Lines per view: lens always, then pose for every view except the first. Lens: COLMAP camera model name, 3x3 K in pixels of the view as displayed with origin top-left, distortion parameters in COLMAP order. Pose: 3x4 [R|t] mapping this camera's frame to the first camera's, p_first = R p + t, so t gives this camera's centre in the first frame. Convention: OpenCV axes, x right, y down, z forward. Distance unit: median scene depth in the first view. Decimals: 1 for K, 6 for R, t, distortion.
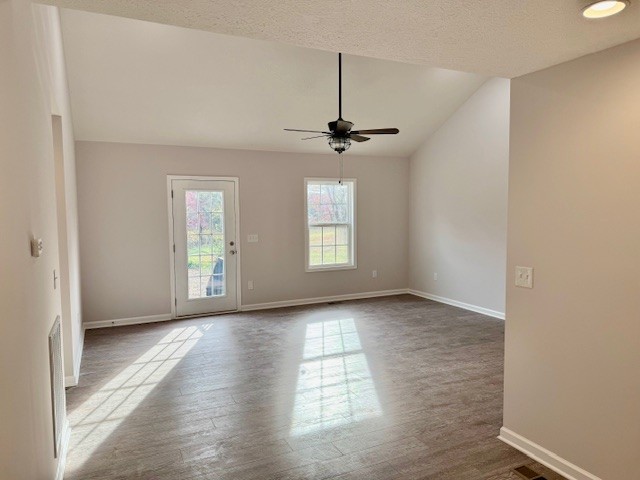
lens RADIAL K [[449.1, 0, 320.0], [0, 449.1, 240.0], [0, 0, 1]] dist [-0.000763, -0.004842]
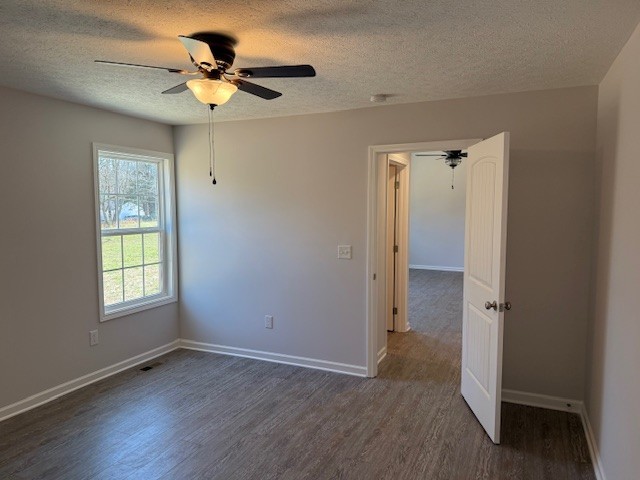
lens RADIAL K [[450.3, 0, 320.0], [0, 450.3, 240.0], [0, 0, 1]] dist [0.039823, -0.046737]
pose [[0.775974, -0.039871, 0.629503, -0.199921], [0.041428, 0.999067, 0.012211, -0.024209], [-0.629403, 0.016603, 0.776902, 0.499599]]
